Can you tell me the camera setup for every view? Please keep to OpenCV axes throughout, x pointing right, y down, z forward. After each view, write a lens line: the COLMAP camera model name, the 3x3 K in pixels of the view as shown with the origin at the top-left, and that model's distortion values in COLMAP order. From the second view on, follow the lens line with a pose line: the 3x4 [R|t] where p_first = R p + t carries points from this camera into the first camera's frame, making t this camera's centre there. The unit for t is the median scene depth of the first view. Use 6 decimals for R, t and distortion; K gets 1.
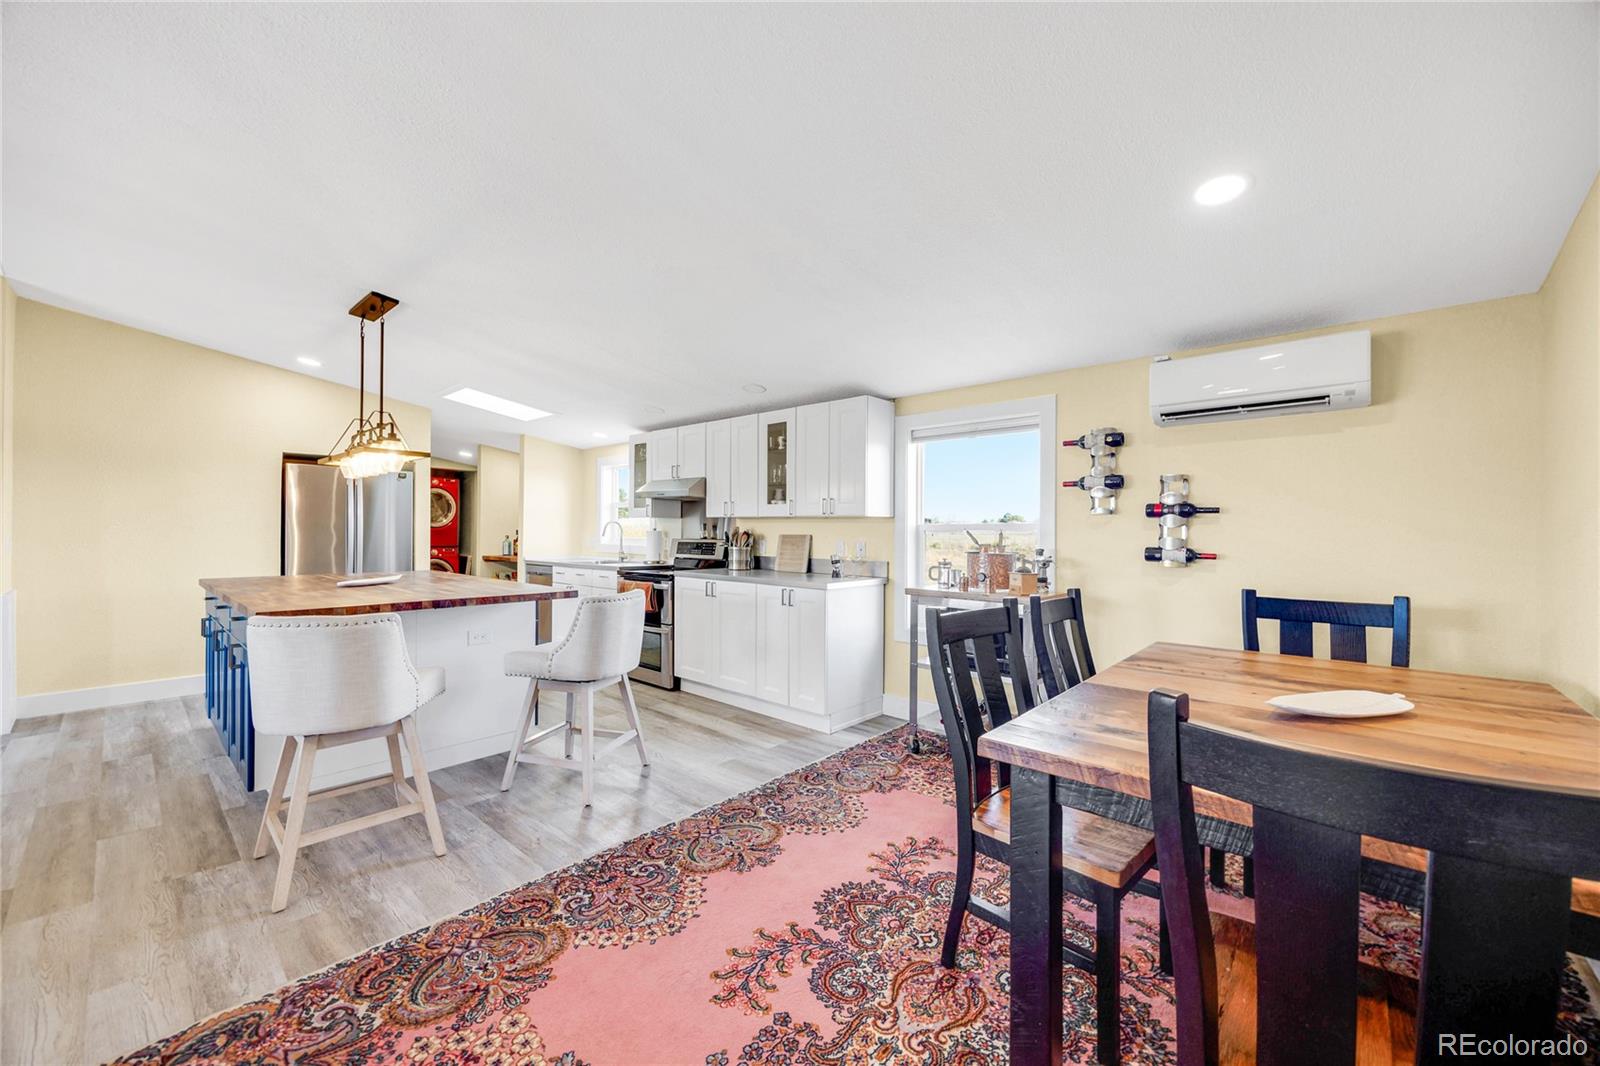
lens RADIAL K [[614.5, 0, 804.2], [0, 614.5, 529.8], [0, 0, 1]] dist [-0.001719, -0.000258]
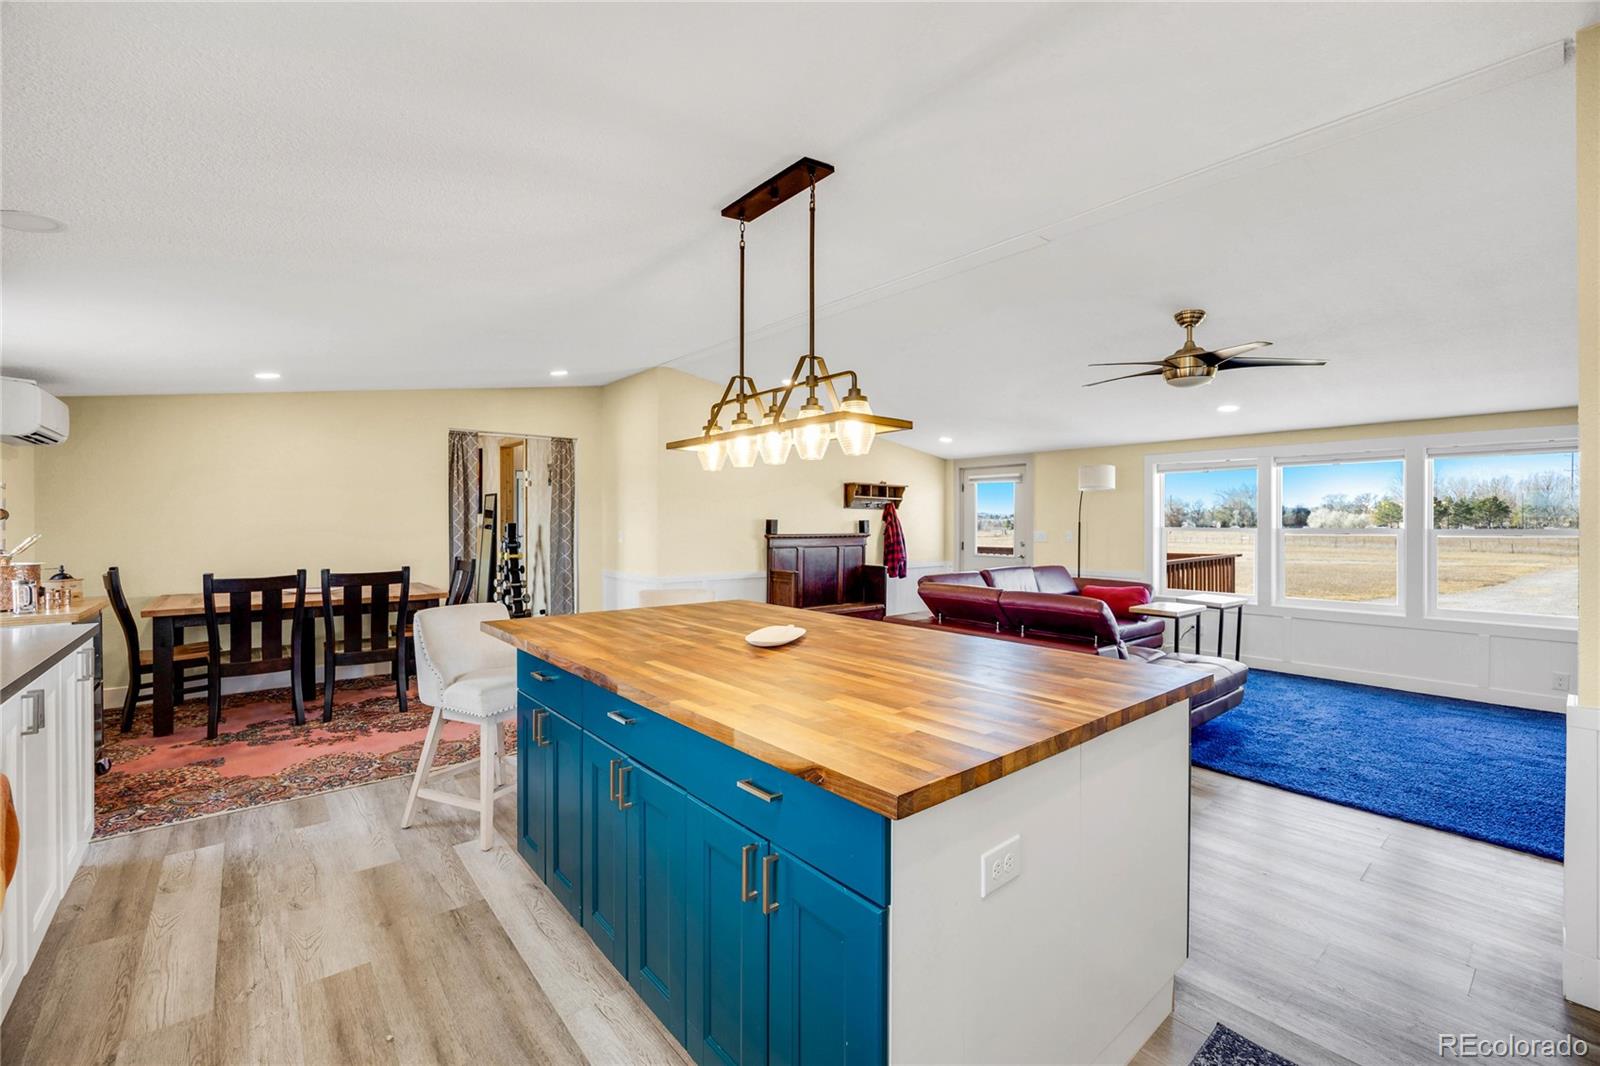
lens RADIAL K [[691.2, 0, 824.6], [0, 691.2, 527.0], [0, 0, 1]] dist [-0.006568, -0.000049]
pose [[-0.992530, -0.011265, 0.121481, -0.692997], [-0.011058, 0.999936, 0.002383, -0.019866], [-0.121500, 0.001022, -0.992591, 1.394120]]
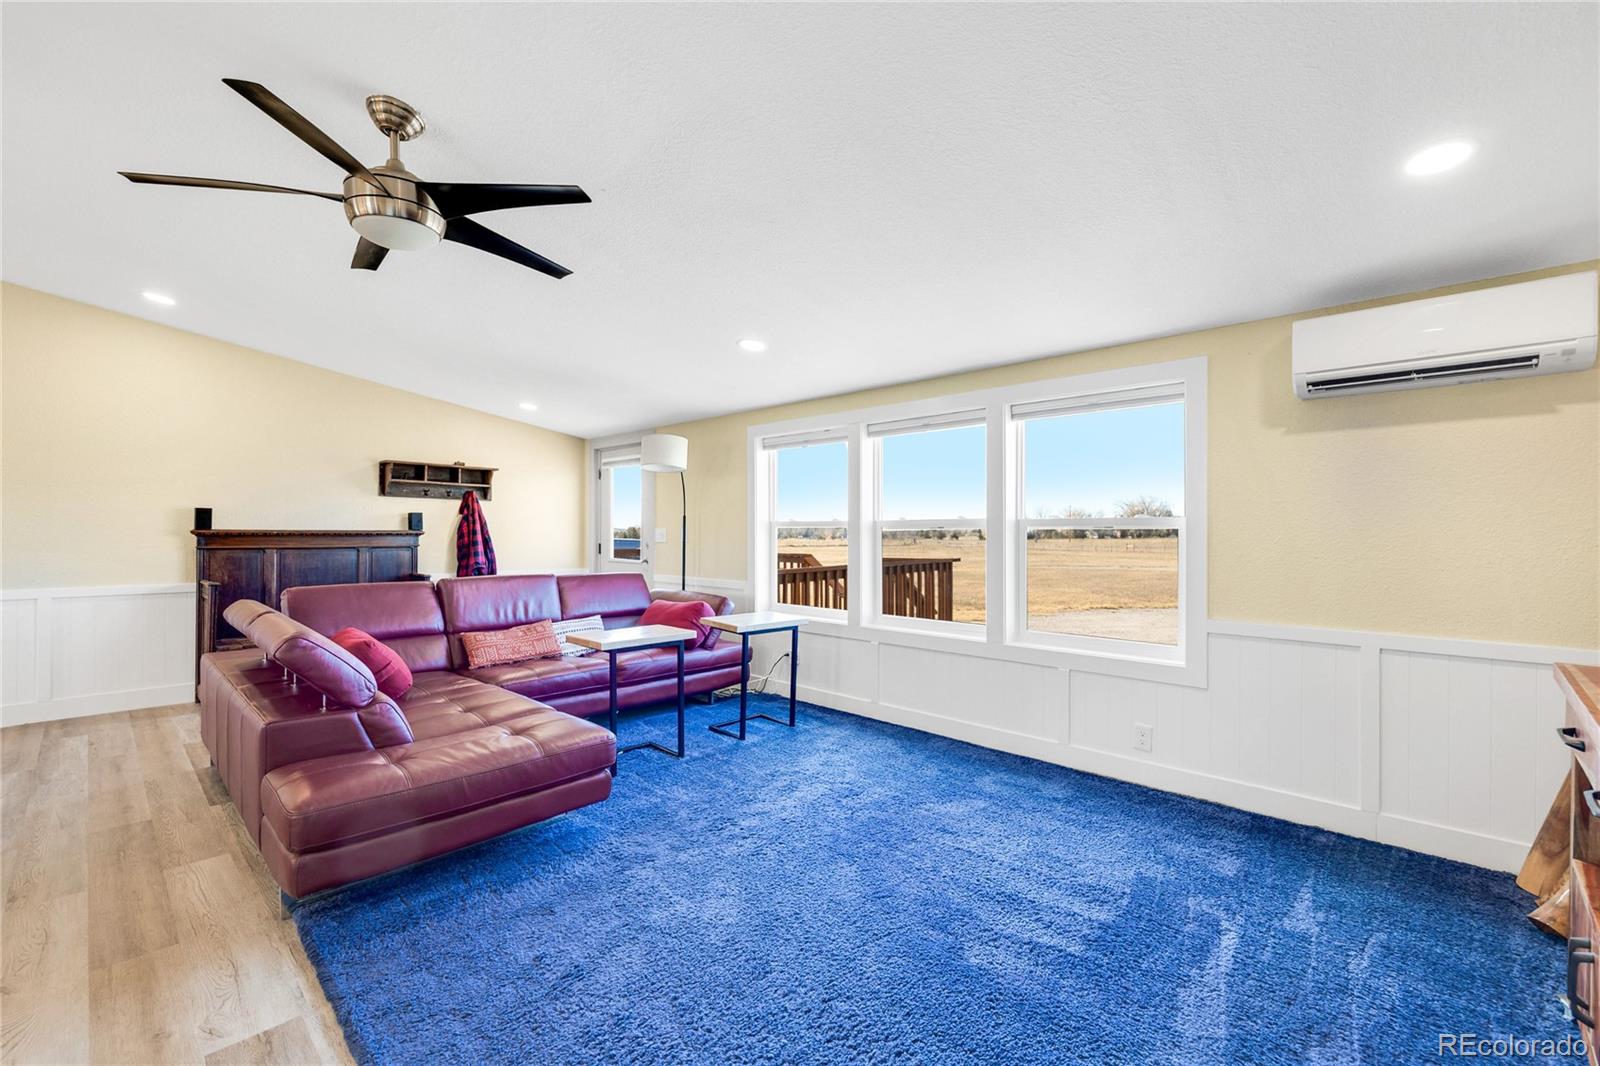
lens RADIAL K [[691.2, 0, 840.7], [0, 691.2, 539.8], [0, 0, 1]] dist [-0.006568, -0.000049]
pose [[-0.999896, -0.013892, -0.003904, -1.383201], [-0.013917, 0.999882, 0.006442, -0.002672], [0.003814, 0.006496, -0.999972, 0.928273]]
